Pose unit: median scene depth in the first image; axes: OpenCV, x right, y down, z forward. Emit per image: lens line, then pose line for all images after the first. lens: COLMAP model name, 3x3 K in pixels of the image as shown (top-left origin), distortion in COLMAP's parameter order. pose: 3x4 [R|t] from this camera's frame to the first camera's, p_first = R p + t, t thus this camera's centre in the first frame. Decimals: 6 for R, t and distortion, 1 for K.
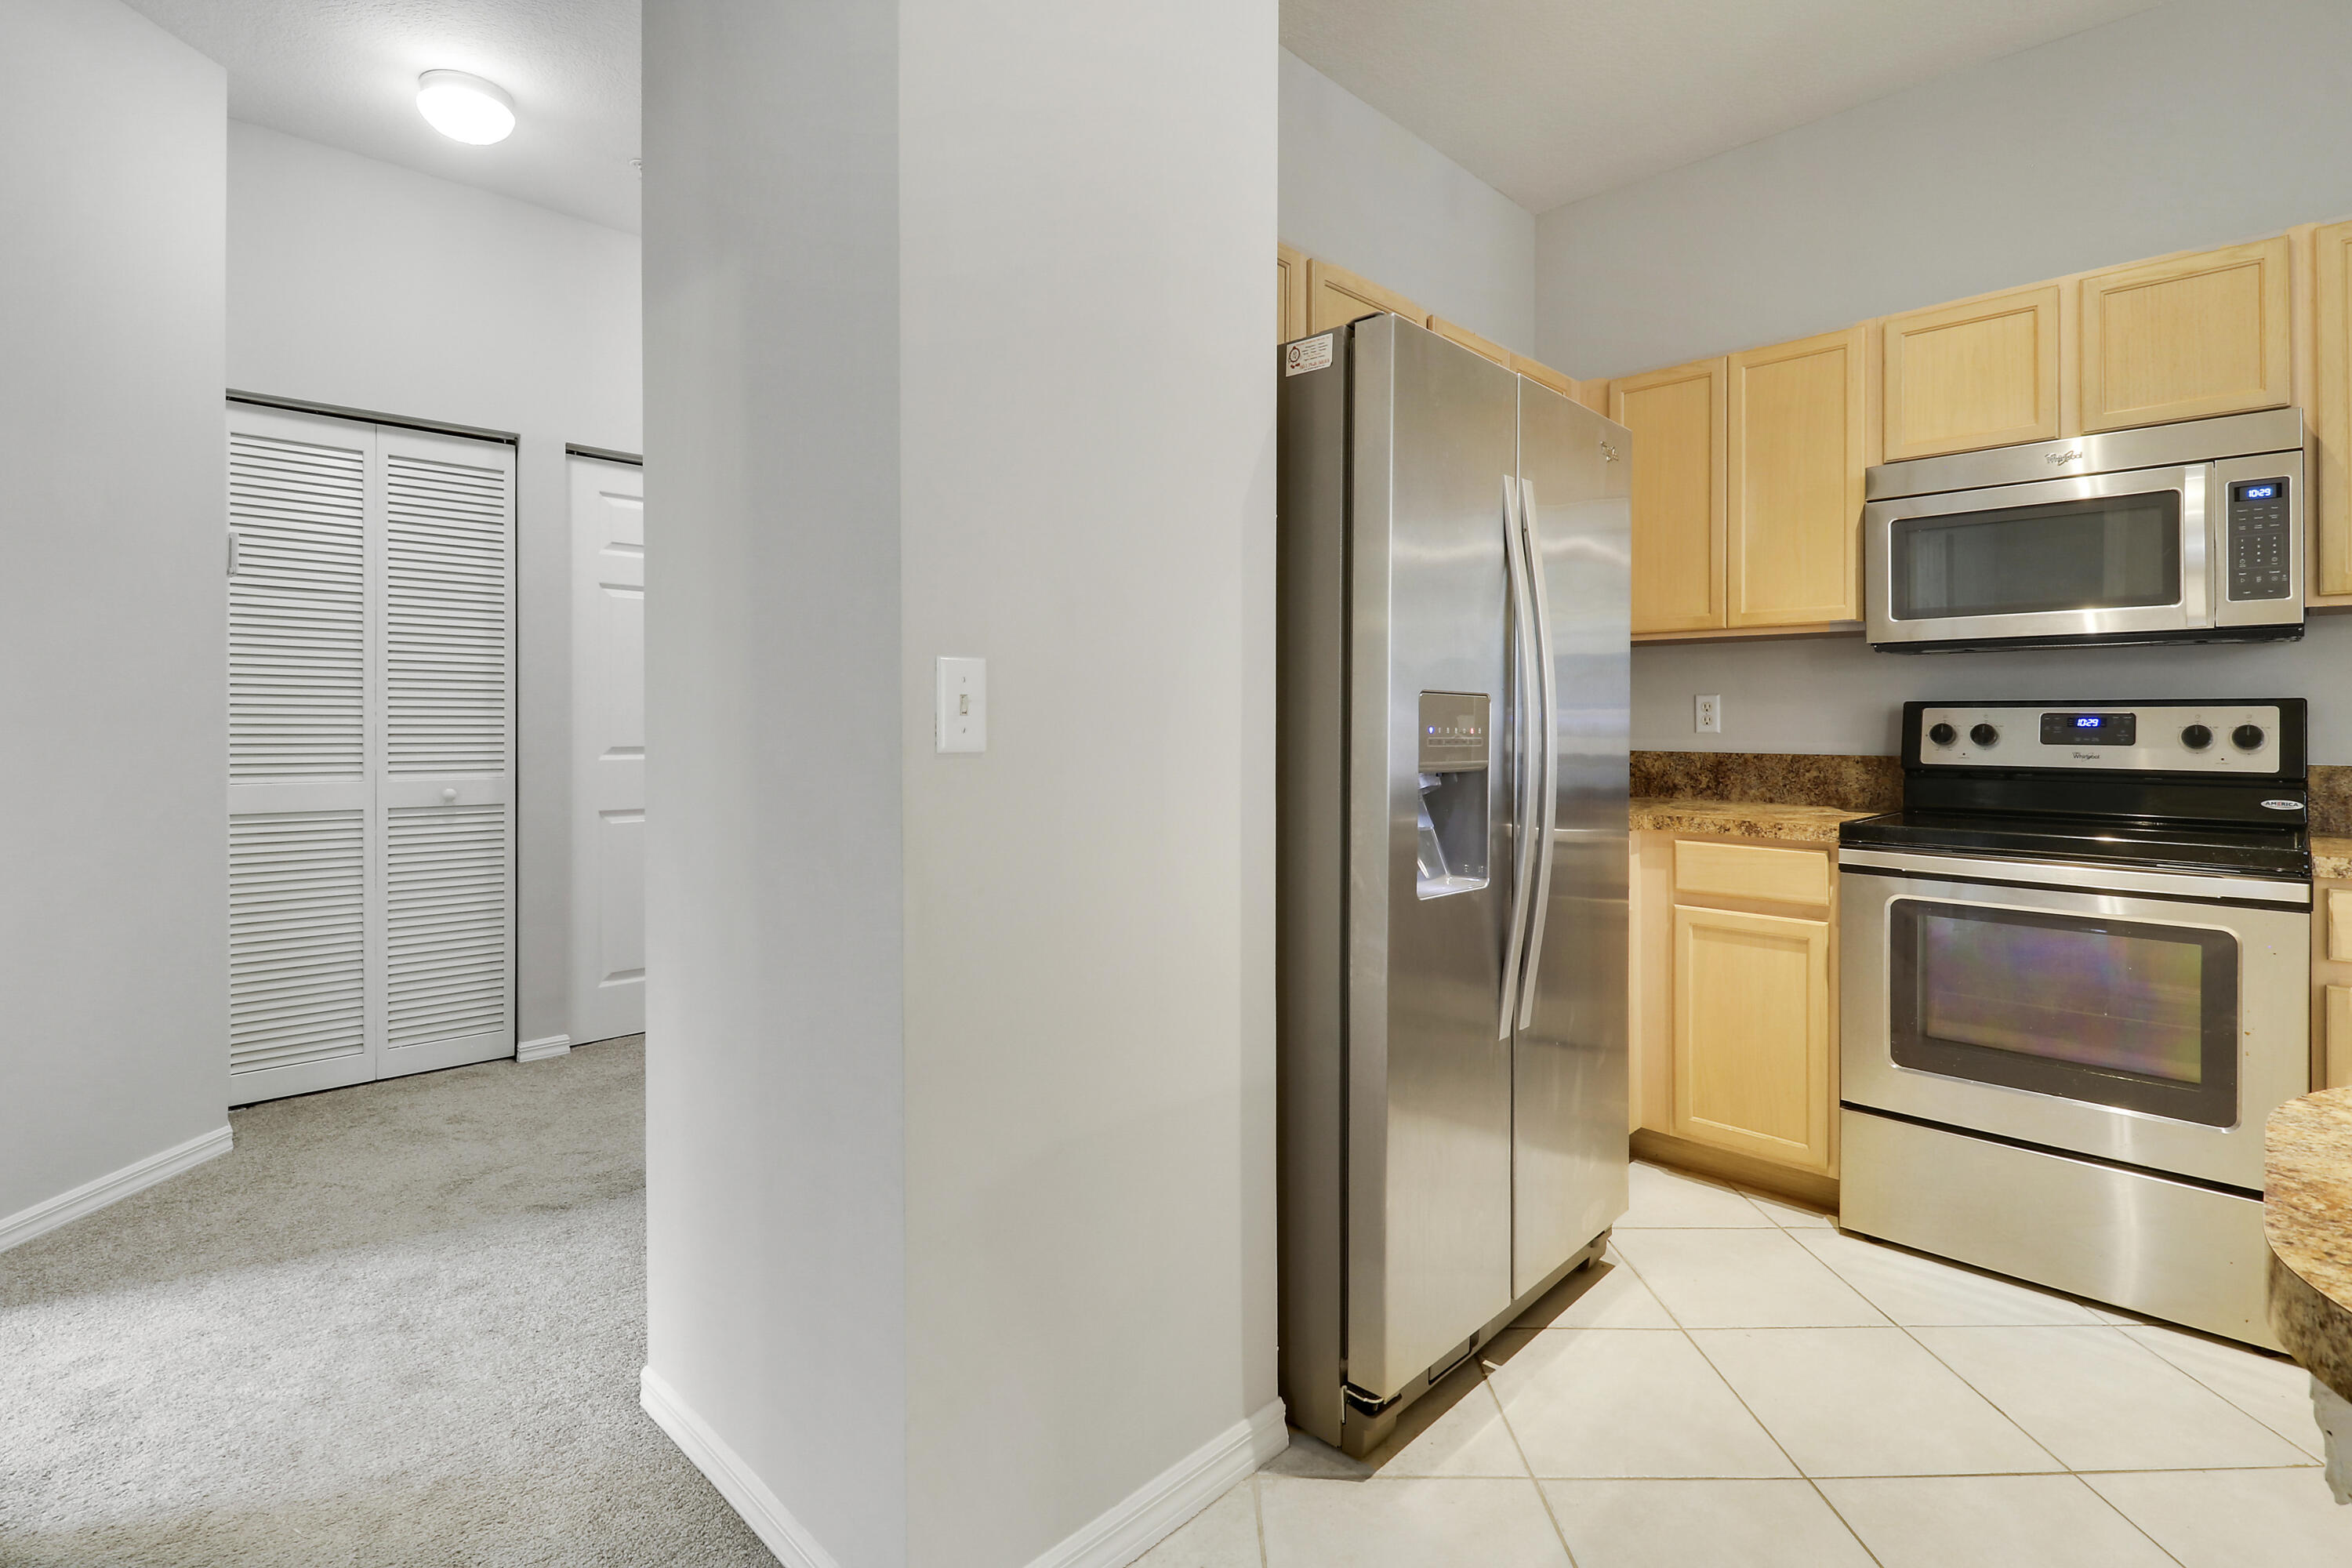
lens RADIAL K [[1112.7, 0, 1184.9], [0, 1112.7, 726.4], [0, 0, 1]] dist [0.000755, -0.013014]
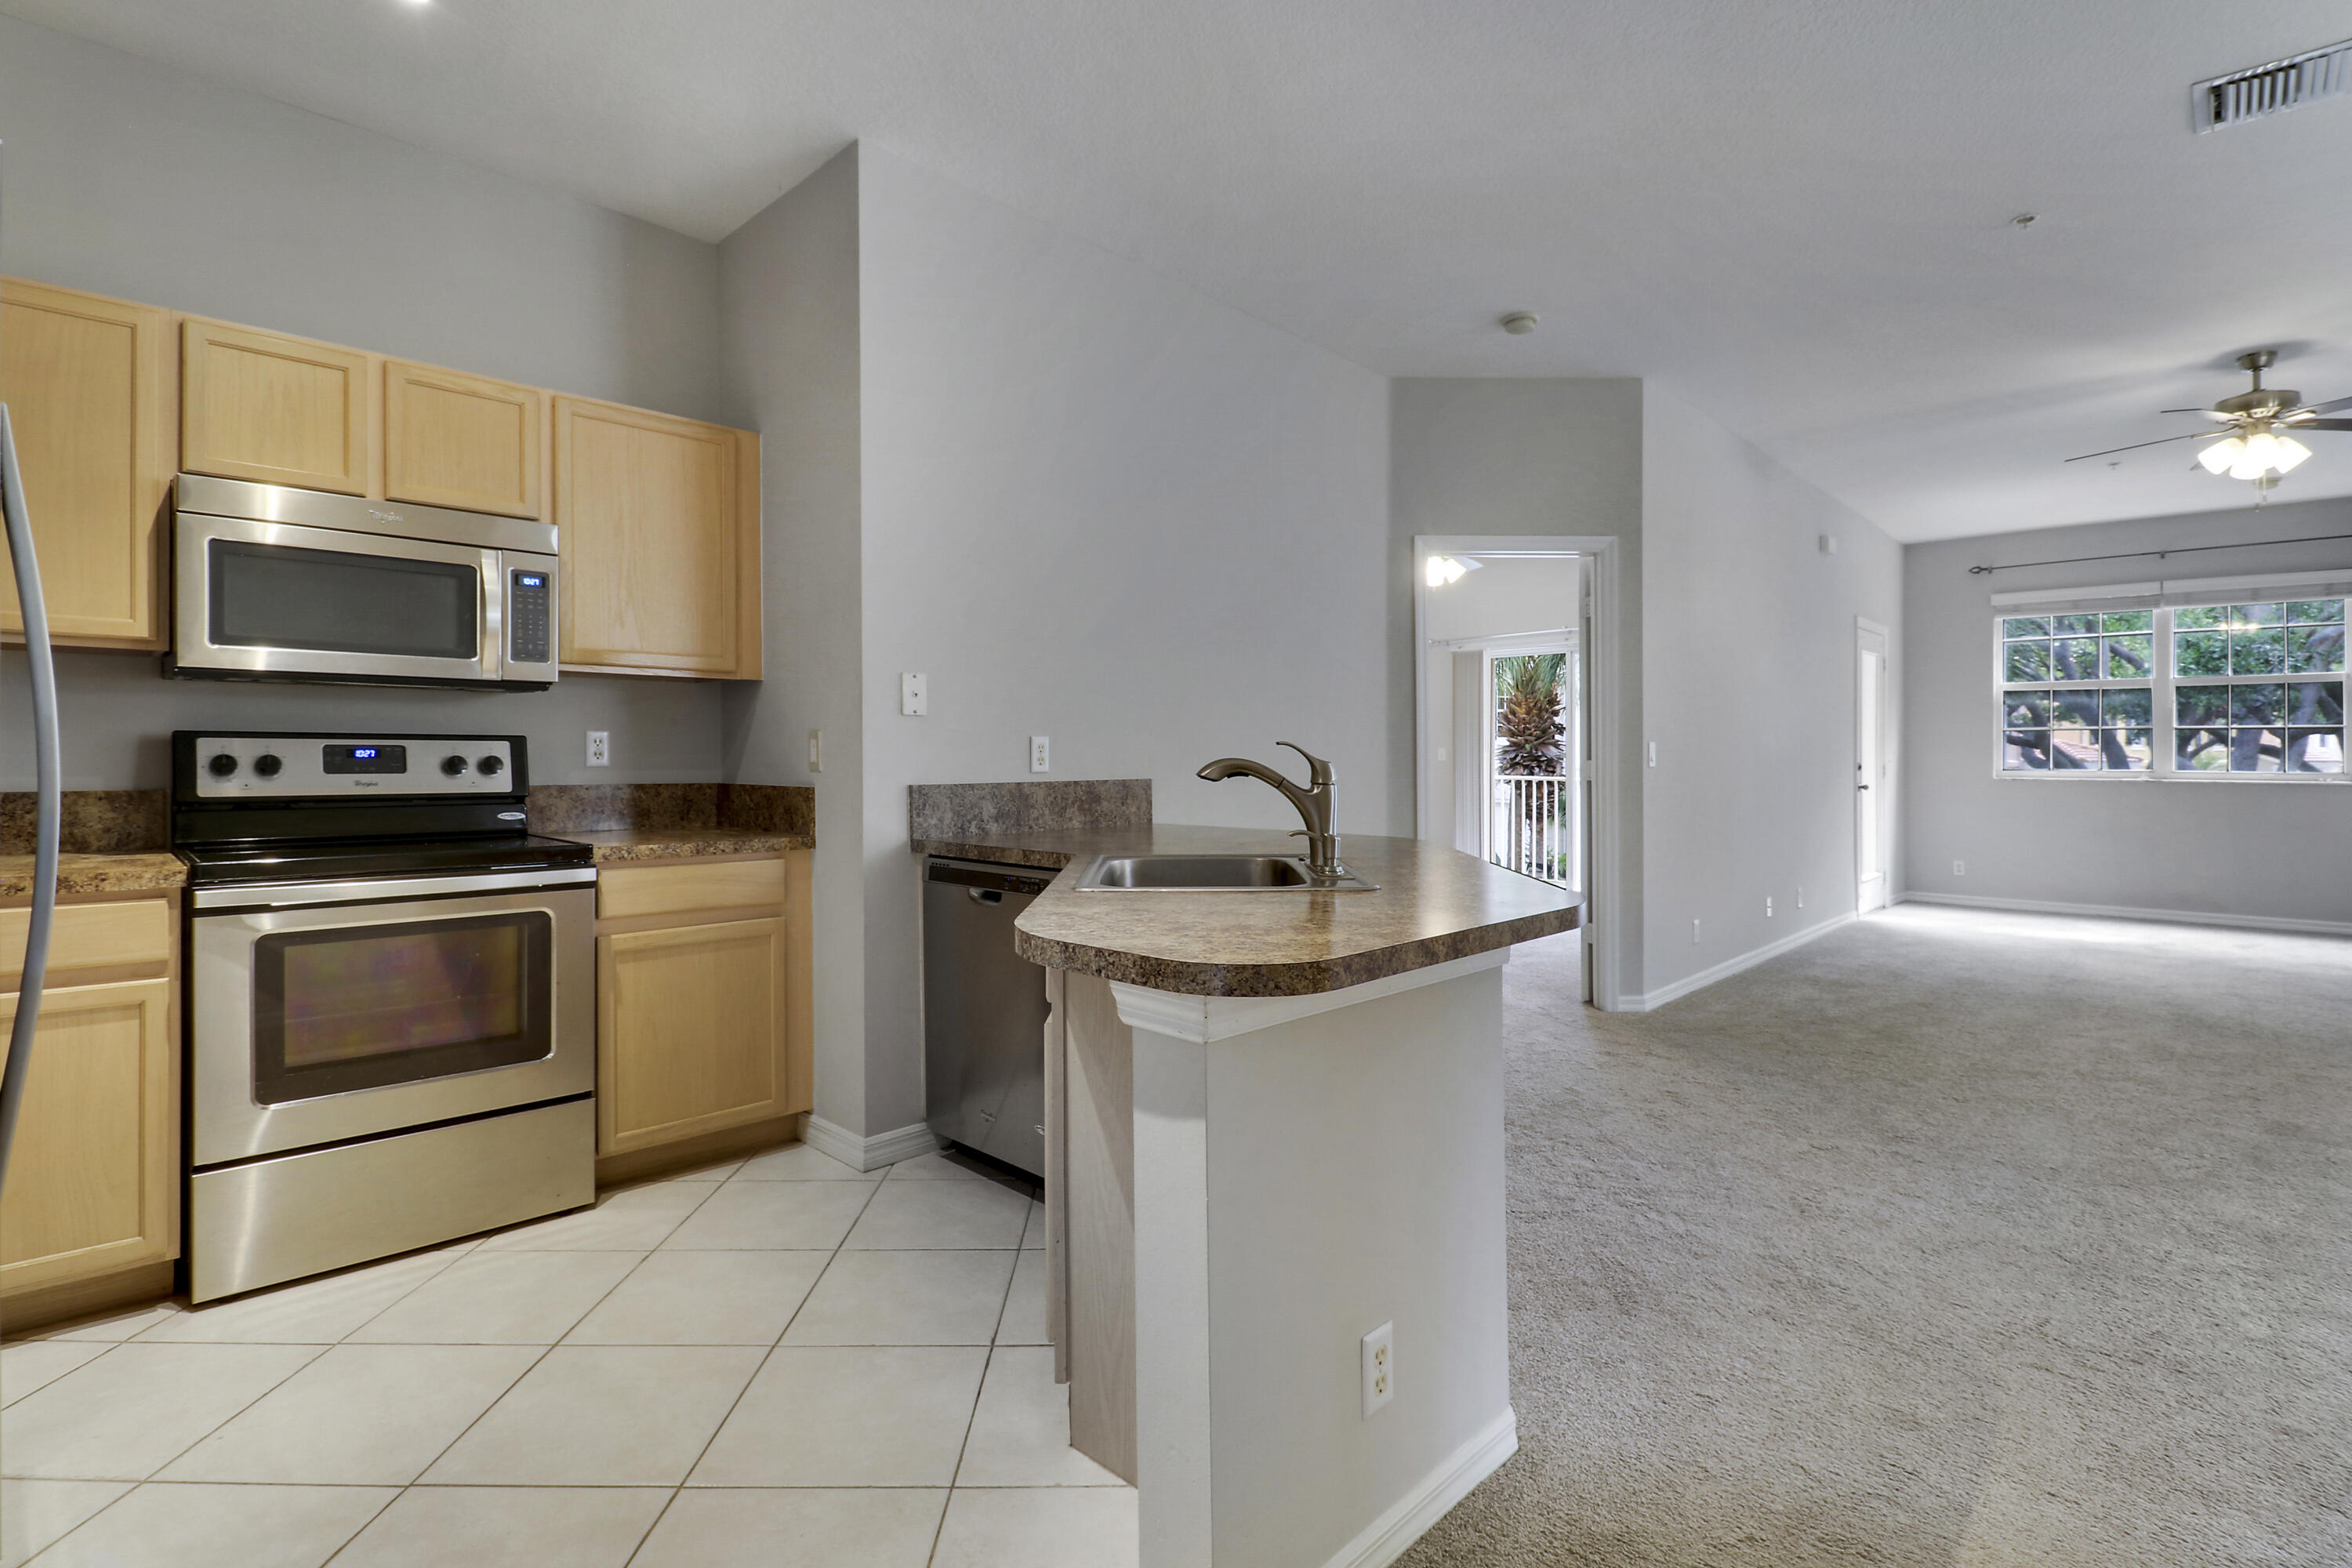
lens RADIAL K [[1110.0, 0, 1201.5], [0, 1110.0, 758.9], [0, 0, 1]] dist [-0.002503, -0.007042]
pose [[-0.027935, -0.005962, 0.999592, -0.332873], [-0.000229, 0.999982, 0.005958, -0.004939], [-0.999610, -0.000062, -0.027936, 0.194538]]
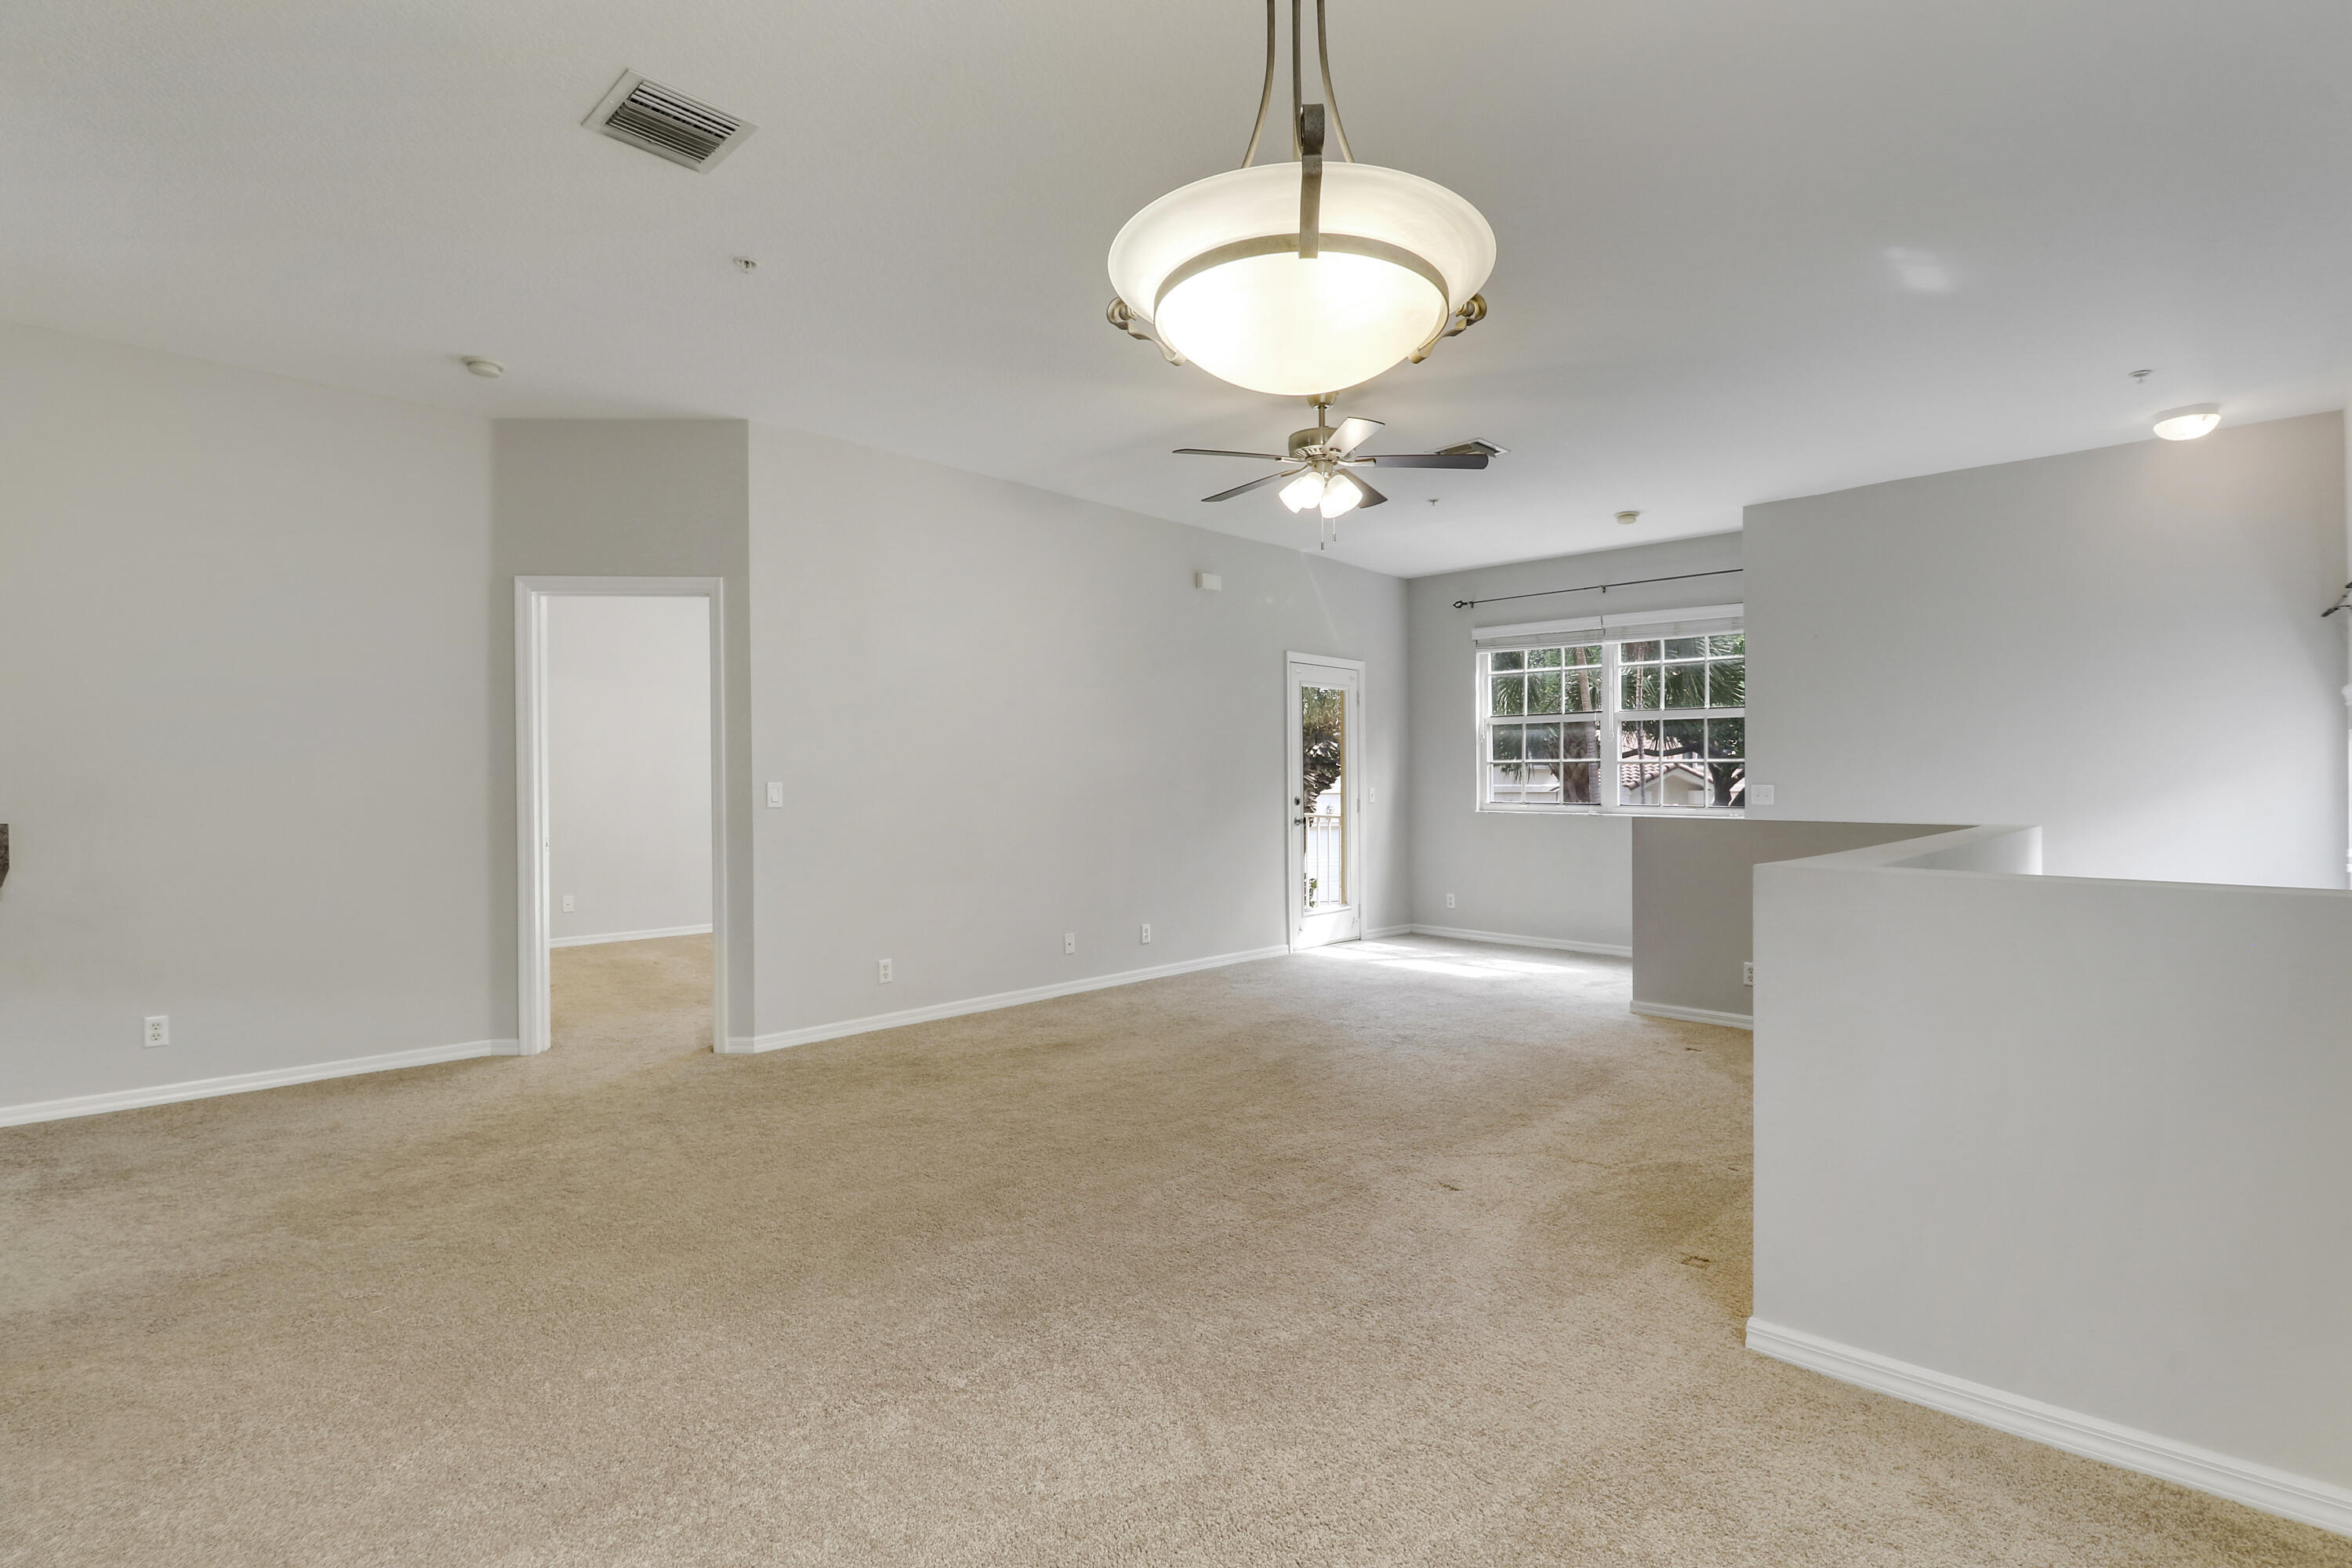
lens RADIAL K [[1086.5, 0, 1201.3], [0, 1086.5, 782.0], [0, 0, 1]] dist [0.001975, -0.016897]
pose [[-0.021326, -0.005149, 0.999759, -0.319170], [-0.000388, 0.999987, 0.005142, -0.035636], [-0.999773, -0.000278, -0.021328, -1.392348]]
